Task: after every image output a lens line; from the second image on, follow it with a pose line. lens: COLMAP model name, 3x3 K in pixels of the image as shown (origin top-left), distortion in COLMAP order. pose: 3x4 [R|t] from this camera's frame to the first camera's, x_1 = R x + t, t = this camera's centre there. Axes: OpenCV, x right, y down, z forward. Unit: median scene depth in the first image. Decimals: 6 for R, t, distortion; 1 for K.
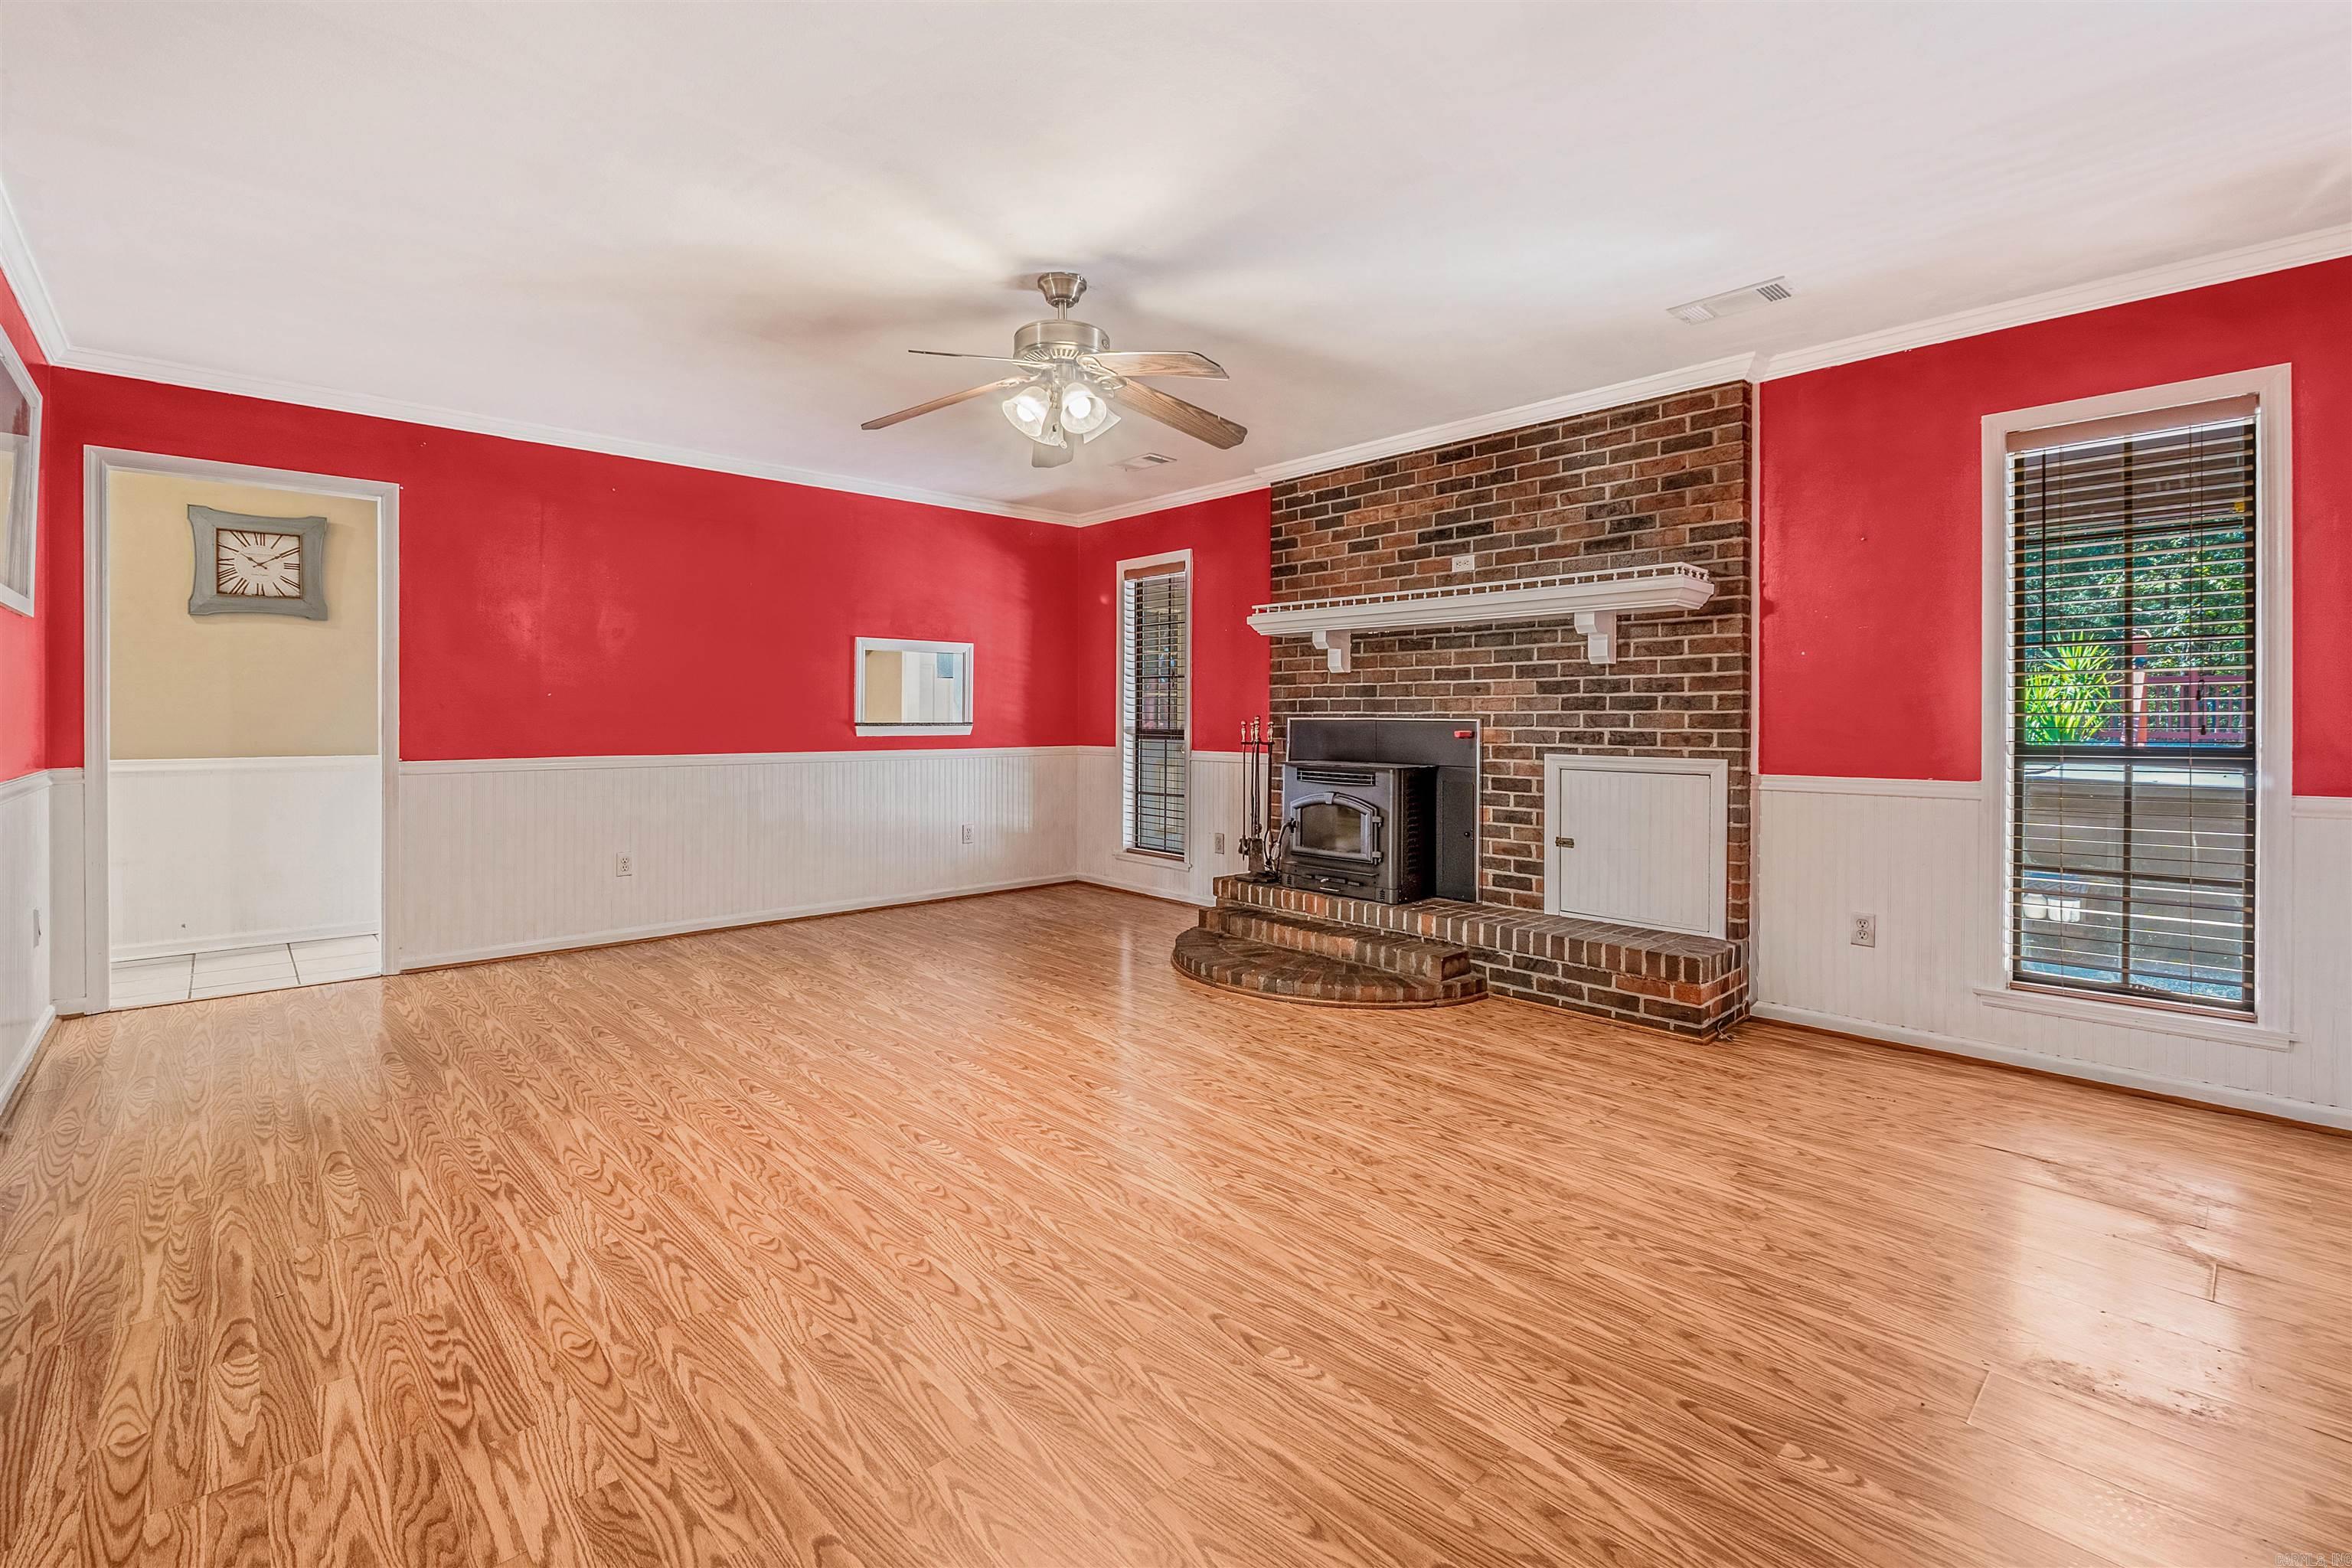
lens RADIAL K [[1015.8, 0, 1156.4], [0, 1015.8, 717.7], [0, 0, 1]] dist [-0.005325, -0.000669]
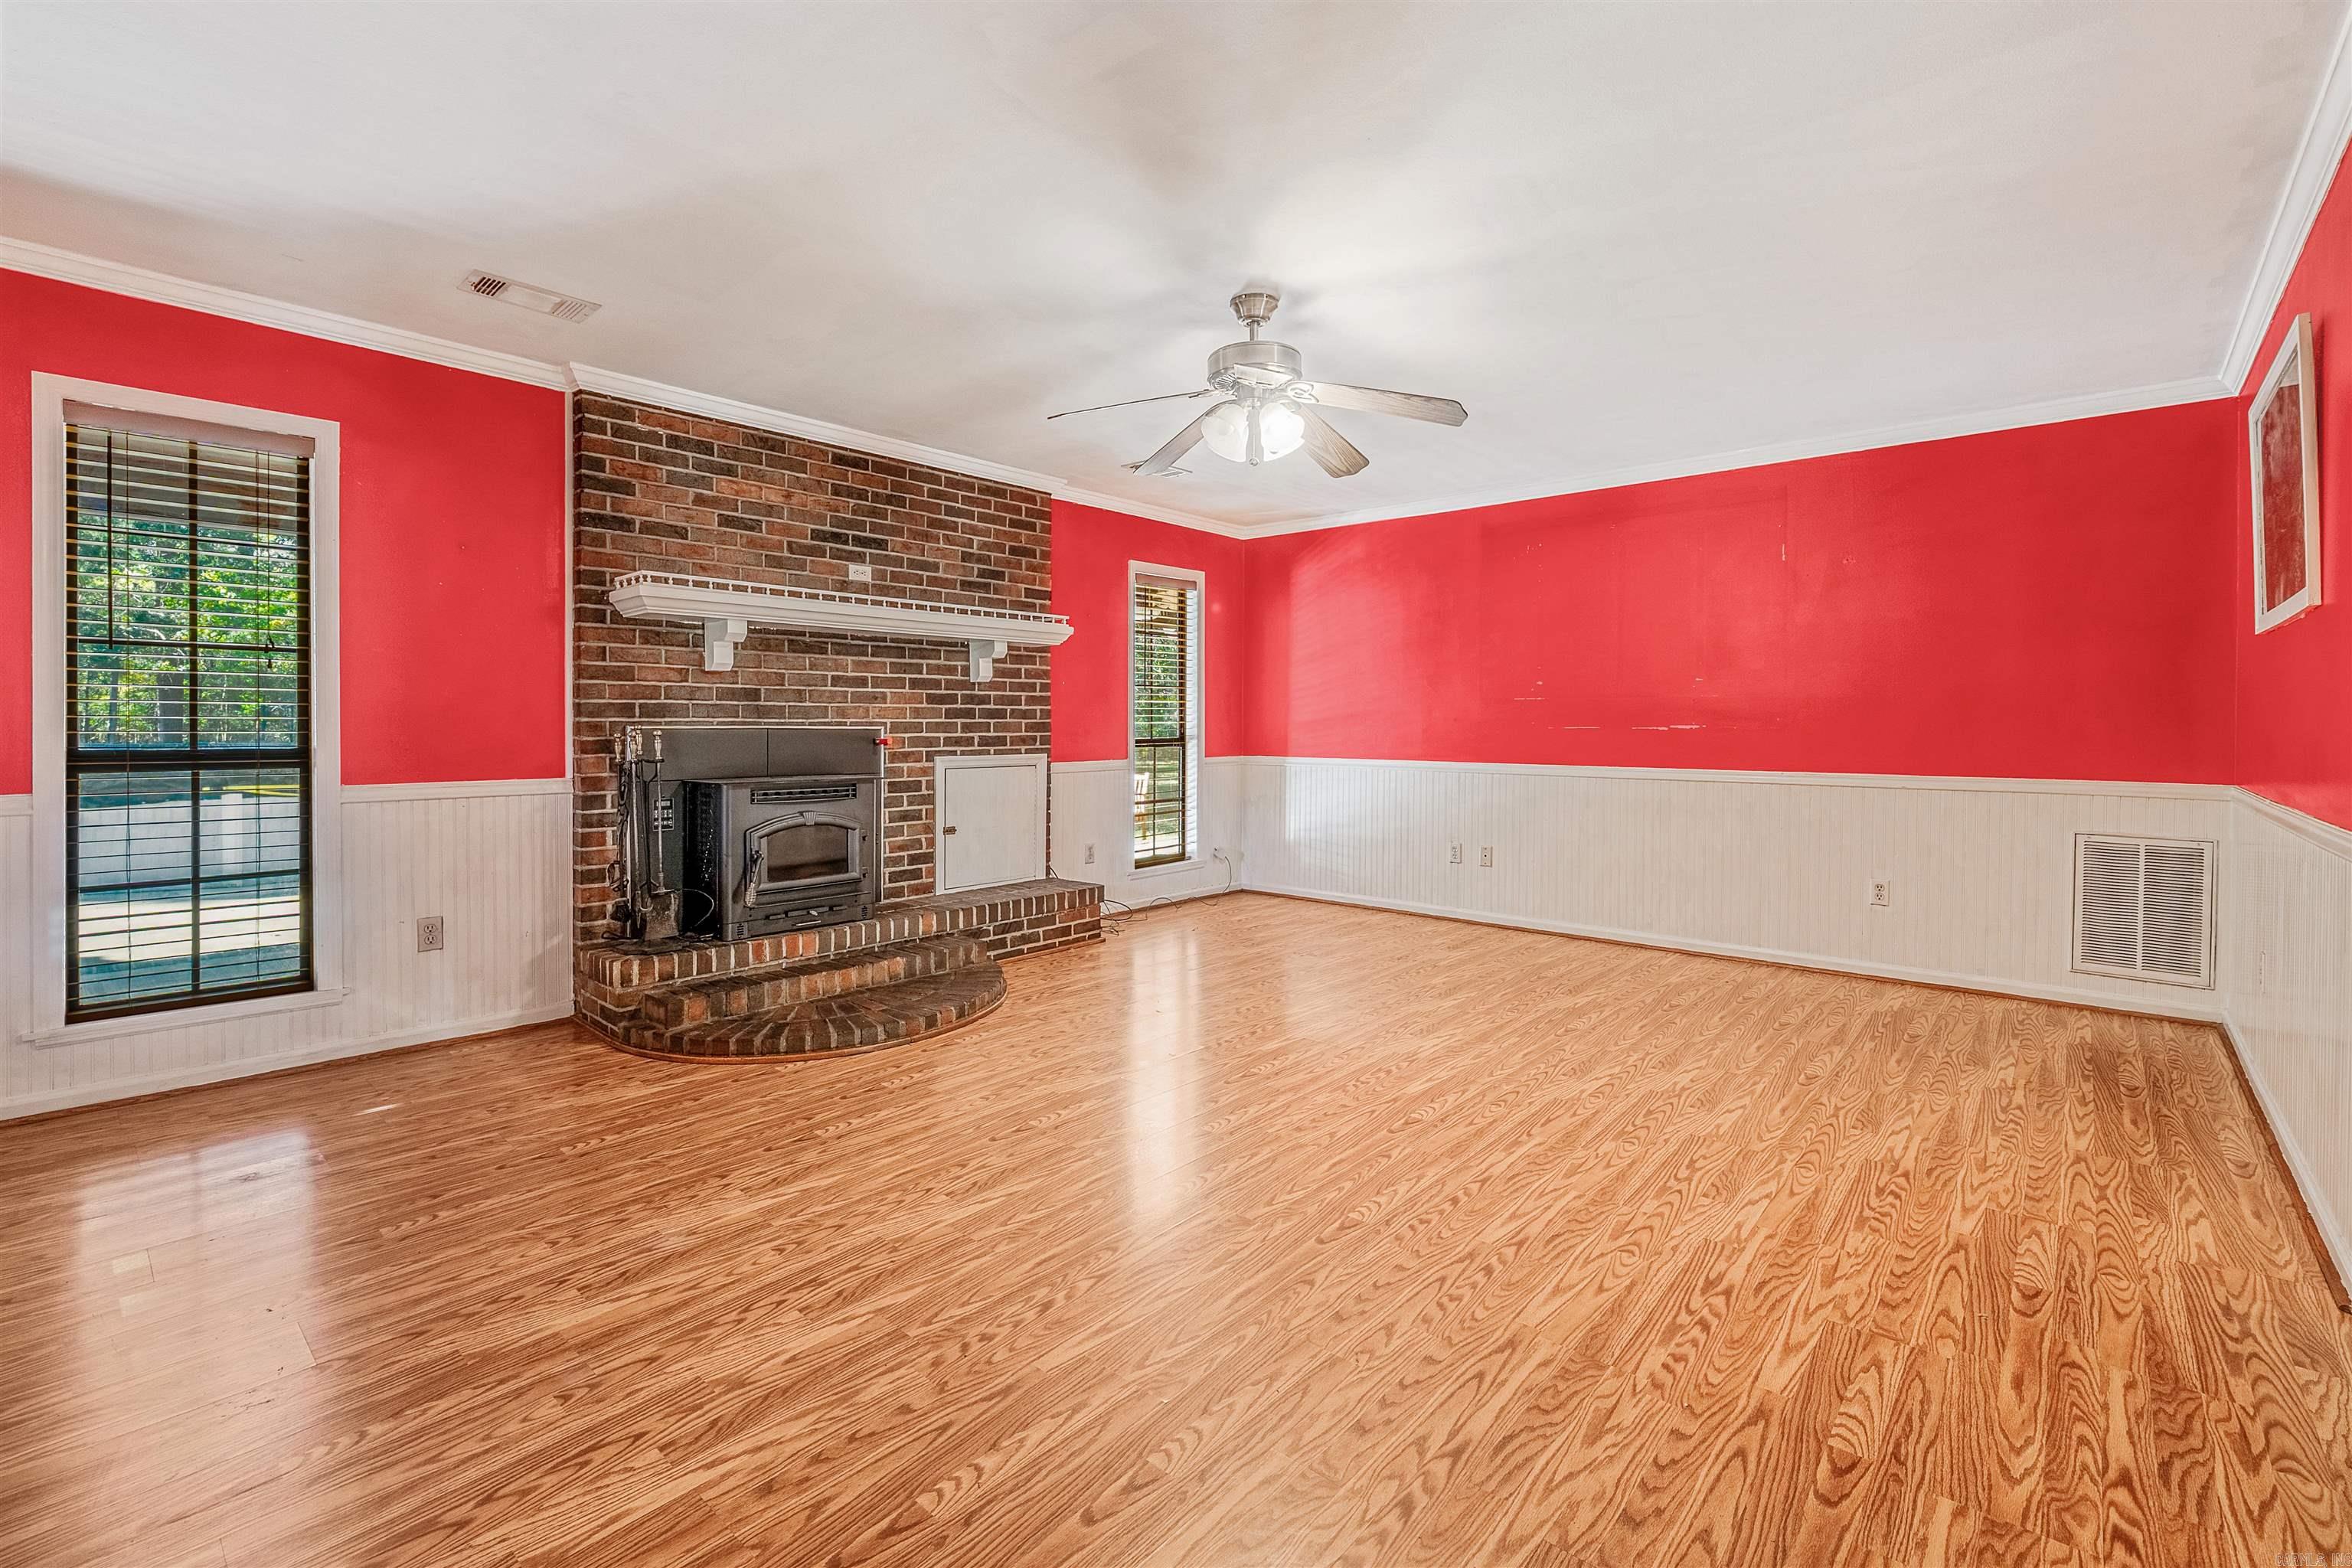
lens RADIAL K [[1015.8, 0, 1178.1], [0, 1015.8, 730.3], [0, 0, 1]] dist [-0.005325, -0.000669]
pose [[-0.093988, -0.009659, 0.995527, -0.848079], [-0.000991, 0.999953, 0.009608, -0.005840], [-0.995573, -0.000083, -0.093993, 0.897782]]
